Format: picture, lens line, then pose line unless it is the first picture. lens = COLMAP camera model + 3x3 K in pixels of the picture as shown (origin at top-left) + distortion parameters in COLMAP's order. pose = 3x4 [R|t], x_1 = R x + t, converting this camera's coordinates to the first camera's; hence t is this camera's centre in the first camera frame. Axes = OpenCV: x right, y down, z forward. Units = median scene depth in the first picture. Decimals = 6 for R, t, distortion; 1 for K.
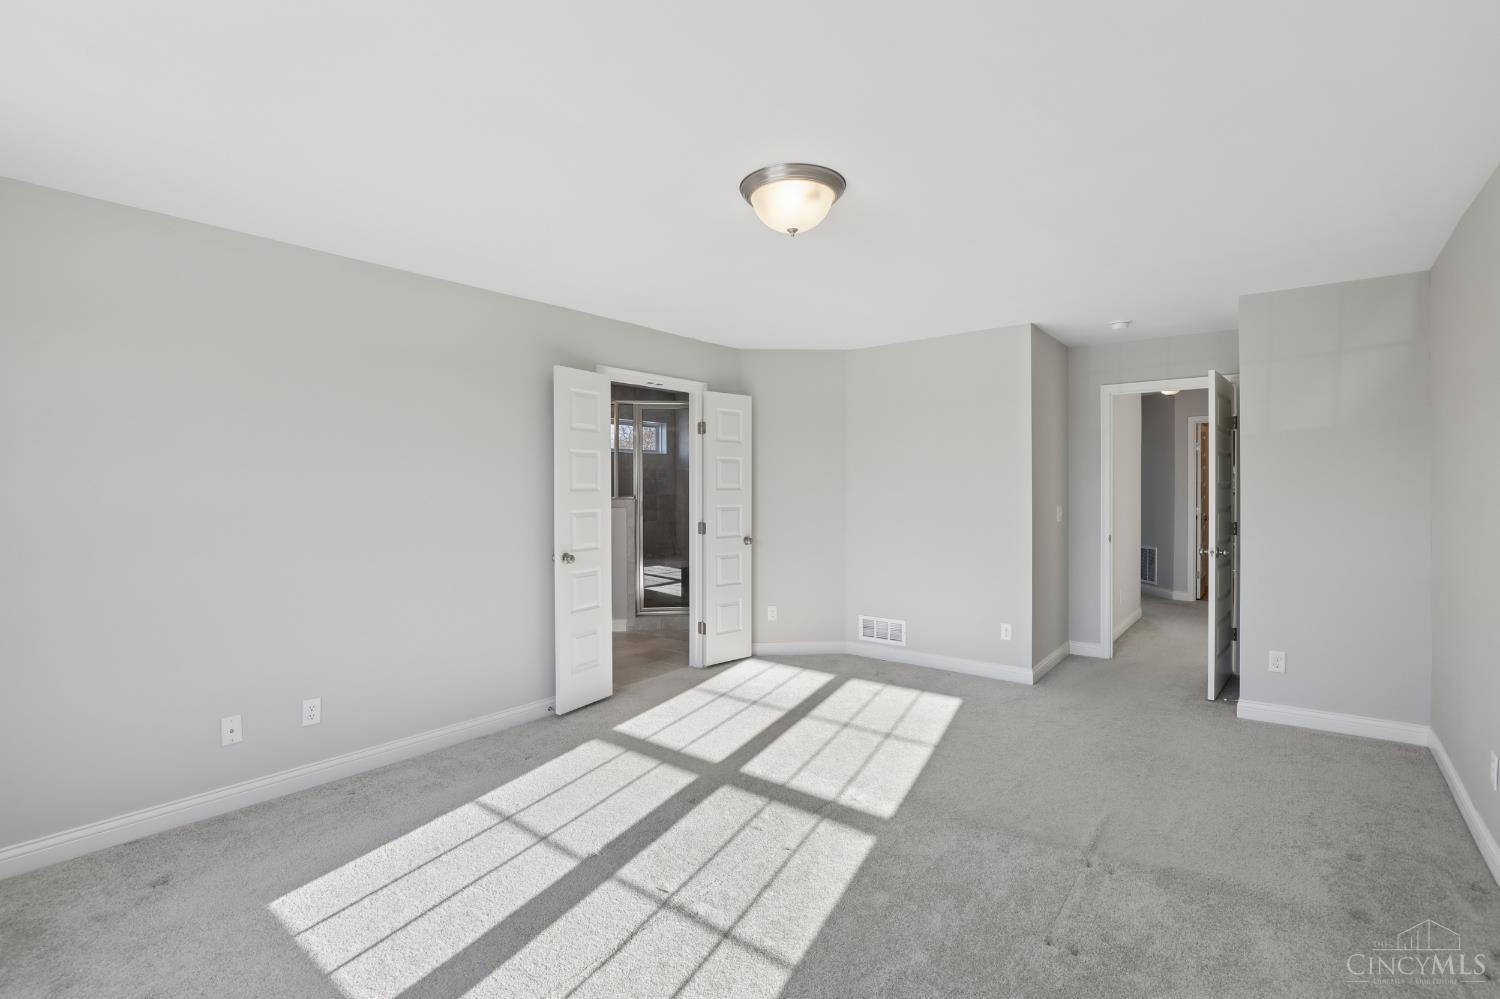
lens RADIAL K [[688.2, 0, 750.0], [0, 688.2, 499.5], [0, 0, 1]] dist [-0.014847, -0.000127]
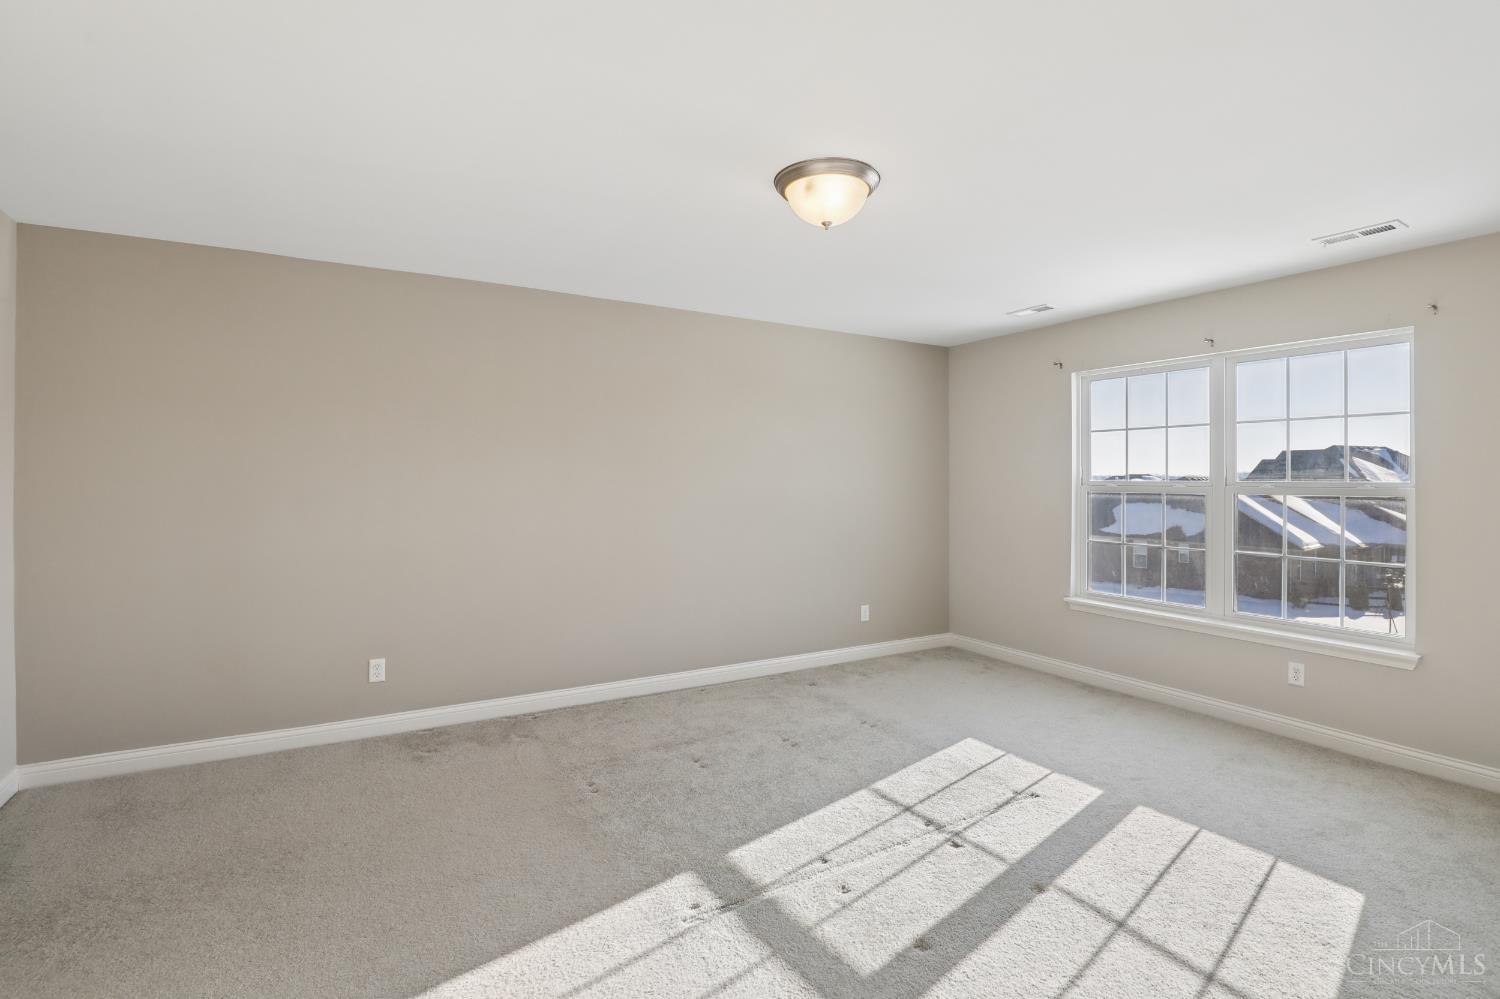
lens RADIAL K [[702.1, 0, 757.6], [0, 702.1, 484.1], [0, 0, 1]] dist [-0.028556, 0.000547]
pose [[-0.927654, 0.001518, 0.373438, -0.161240], [0.010779, 0.999684, 0.022711, -0.030174], [-0.373285, 0.025093, -0.927377, 1.451423]]
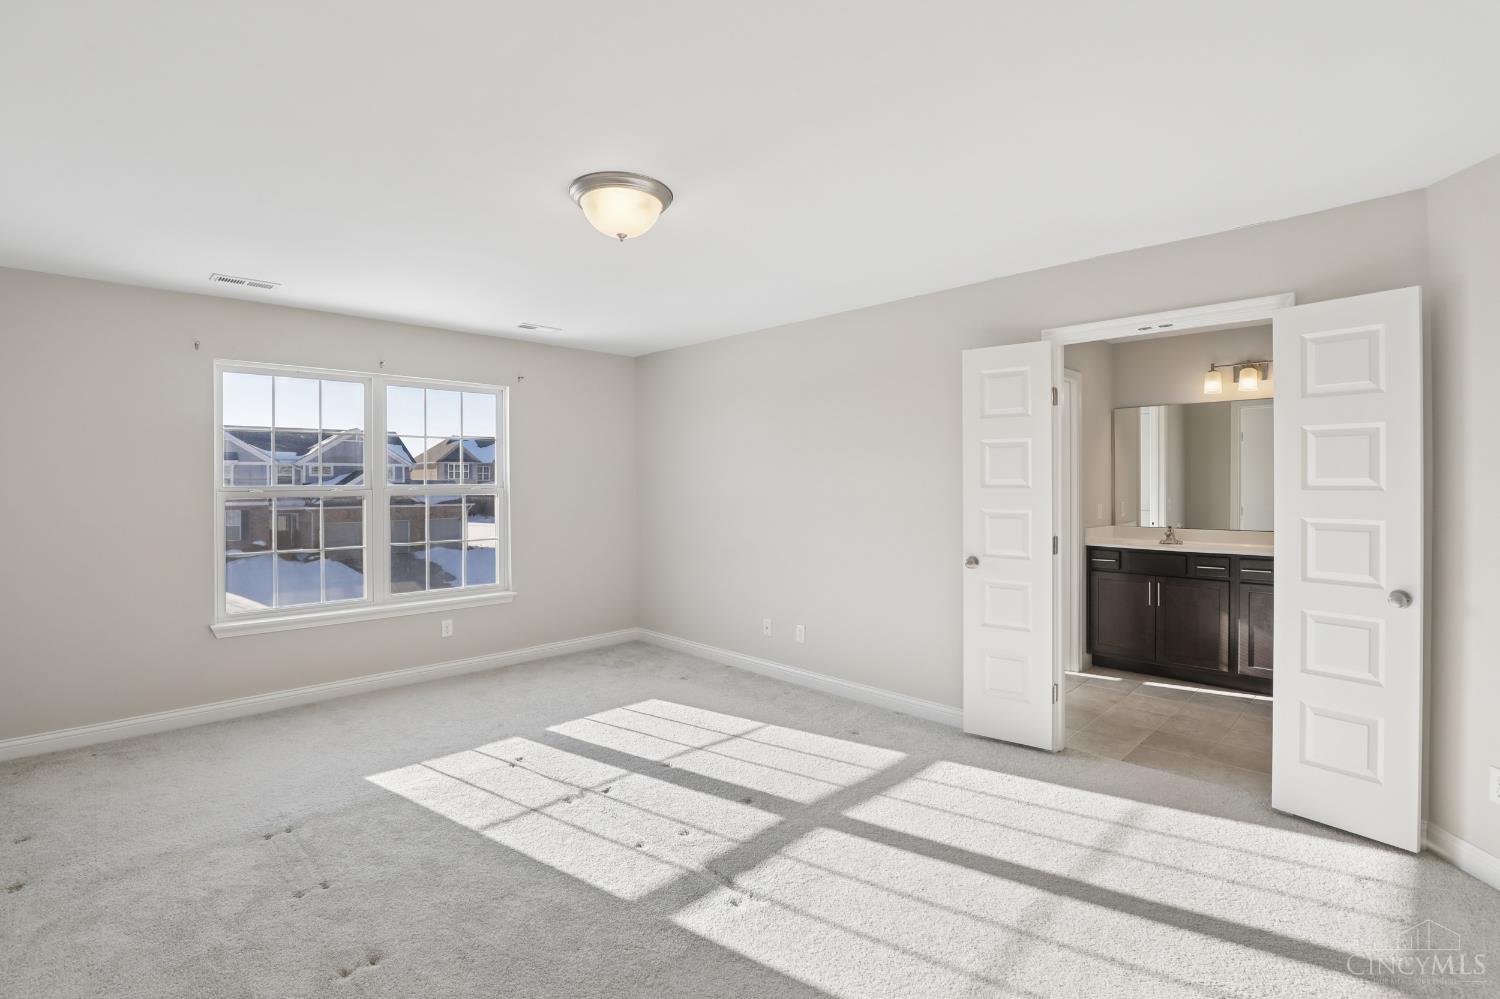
lens RADIAL K [[702.1, 0, 757.6], [0, 702.1, 484.1], [0, 0, 1]] dist [-0.028556, 0.000547]
pose [[-0.118068, 0.008261, -0.992971, 0.792069], [-0.014210, 0.999849, 0.010008, -0.025645], [0.992904, 0.015291, -0.117933, 0.975283]]
